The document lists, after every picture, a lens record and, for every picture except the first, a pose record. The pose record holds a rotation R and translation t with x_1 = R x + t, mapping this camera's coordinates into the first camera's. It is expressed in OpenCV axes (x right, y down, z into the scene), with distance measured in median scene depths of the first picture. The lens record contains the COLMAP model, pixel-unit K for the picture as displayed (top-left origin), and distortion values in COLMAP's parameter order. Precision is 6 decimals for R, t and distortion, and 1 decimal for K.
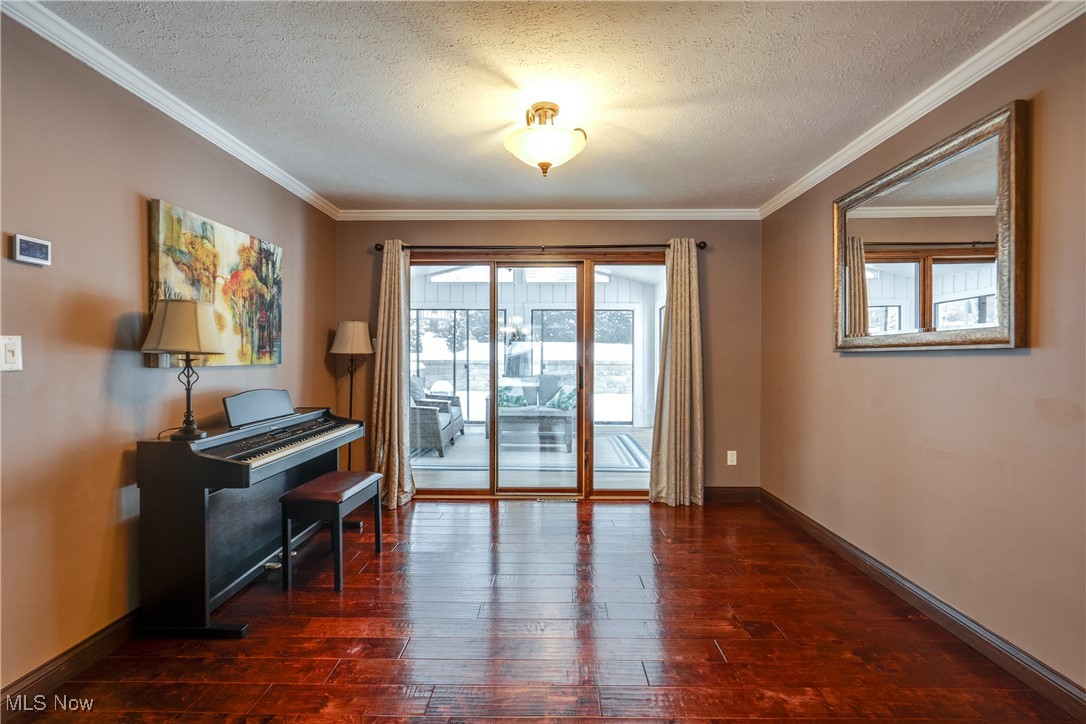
lens RADIAL K [[493.7, 0, 545.4], [0, 493.7, 358.4], [0, 0, 1]] dist [-0.007916, 0.003383]
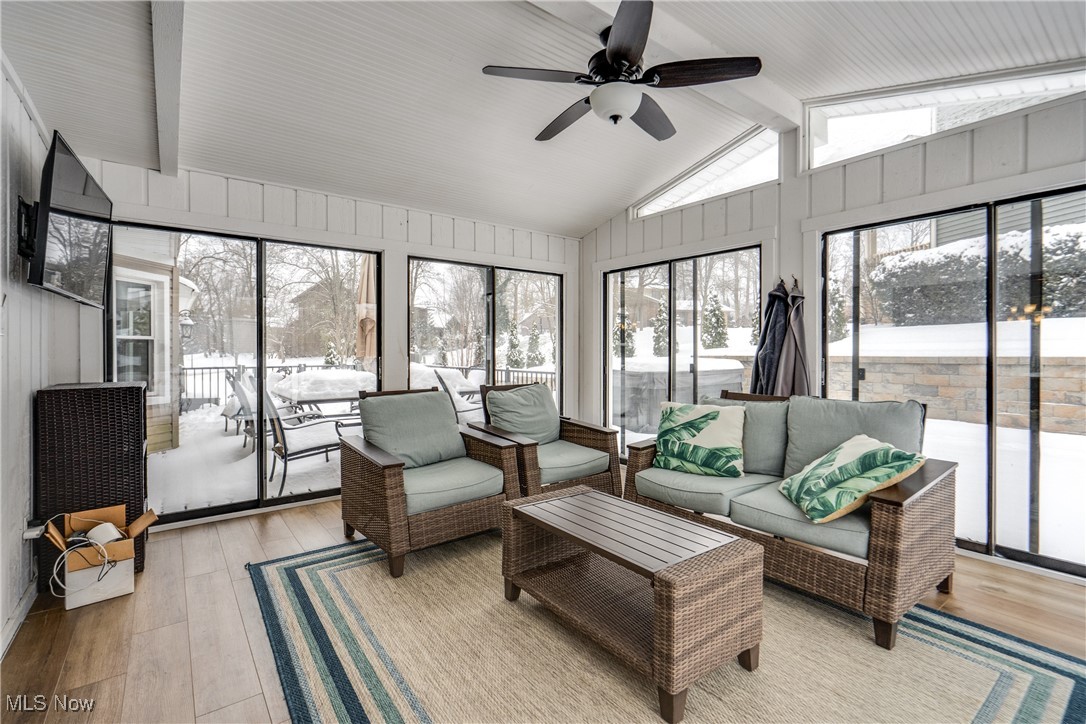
lens RADIAL K [[493.7, 0, 542.6], [0, 493.7, 356.8], [0, 0, 1]] dist [-0.007916, 0.003383]
pose [[0.605633, 0.001820, -0.795742, 0.176614], [0.002063, 0.999990, 0.003857, 0.001149], [0.795742, -0.003977, 0.605623, 0.653414]]
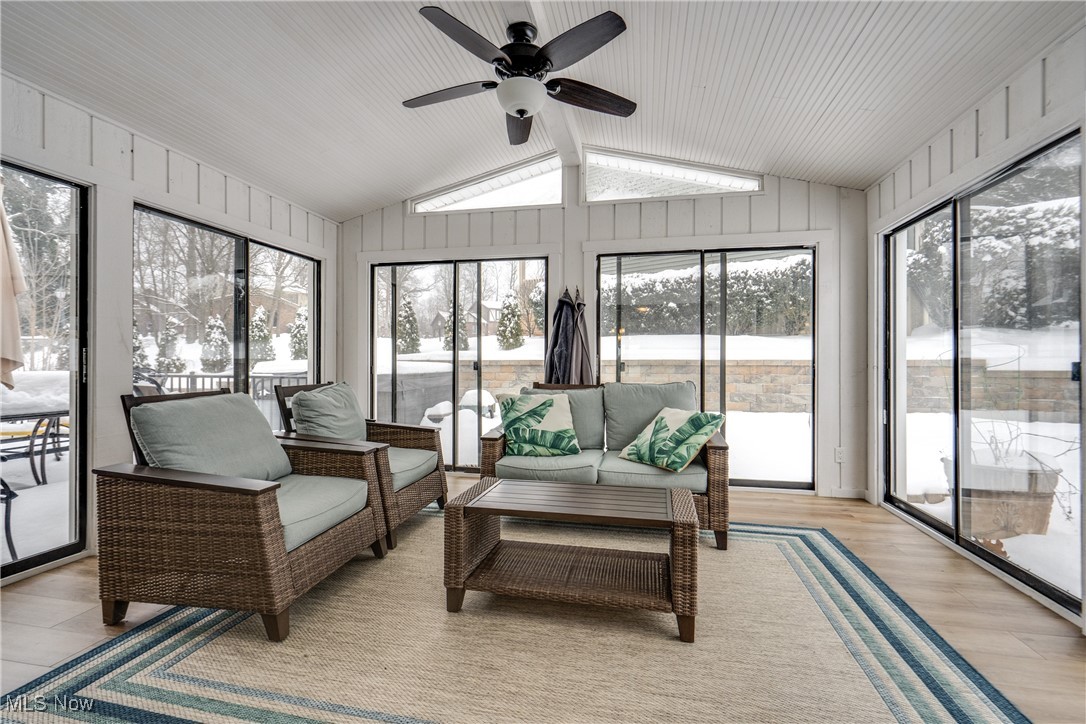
lens RADIAL K [[493.7, 0, 535.4], [0, 493.7, 365.6], [0, 0, 1]] dist [-0.007916, 0.003383]
pose [[0.978032, -0.002353, -0.208443, 0.017683], [0.002885, 0.999993, 0.002246, 0.016150], [0.208436, -0.002798, 0.978032, 0.560498]]
